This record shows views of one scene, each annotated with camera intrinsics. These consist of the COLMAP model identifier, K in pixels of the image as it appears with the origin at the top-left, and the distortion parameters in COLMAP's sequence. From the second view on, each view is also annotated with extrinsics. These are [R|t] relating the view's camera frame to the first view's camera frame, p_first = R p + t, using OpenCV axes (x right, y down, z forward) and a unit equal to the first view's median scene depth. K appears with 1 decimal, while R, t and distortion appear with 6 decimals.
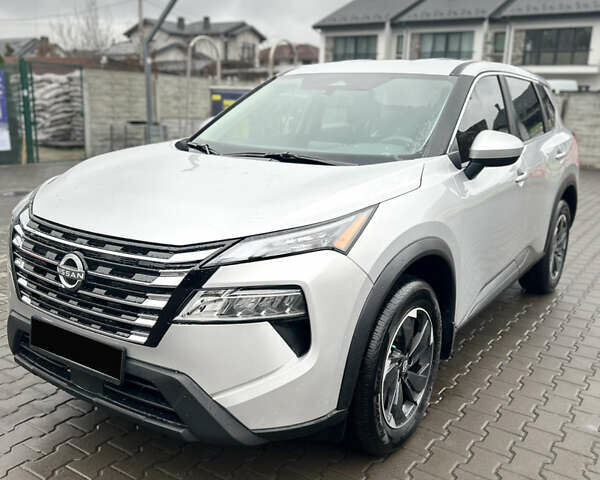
lens RADIAL K [[615.9, 0, 301.6], [0, 615.9, 232.7], [0, 0, 1]] dist [0.028483, 0.000000]
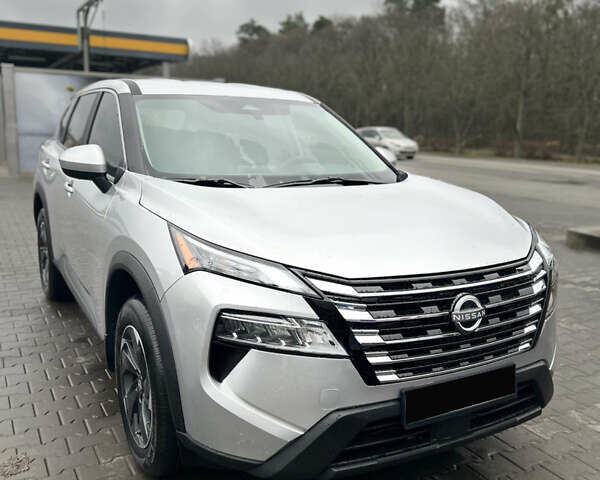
lens RADIAL K [[615.9, 0, 295.1], [0, 615.9, 234.8], [0, 0, 1]] dist [0.028483, 0.000000]
pose [[0.430799, -0.174159, 0.885484, -1.084298], [0.178052, 0.978318, 0.105793, -0.170334], [-0.884709, 0.112086, 0.452467, 0.648646]]
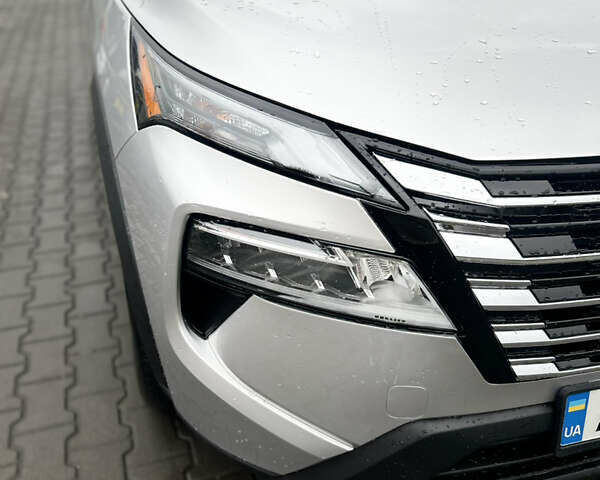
lens RADIAL K [[615.9, 0, 297.8], [0, 615.9, 245.8], [0, 0, 1]] dist [0.028483, 0.000000]
pose [[0.603701, -0.406335, 0.685884, -0.704601], [0.178573, 0.907418, 0.380401, -0.128702], [-0.776953, -0.107168, 0.620370, 0.799072]]
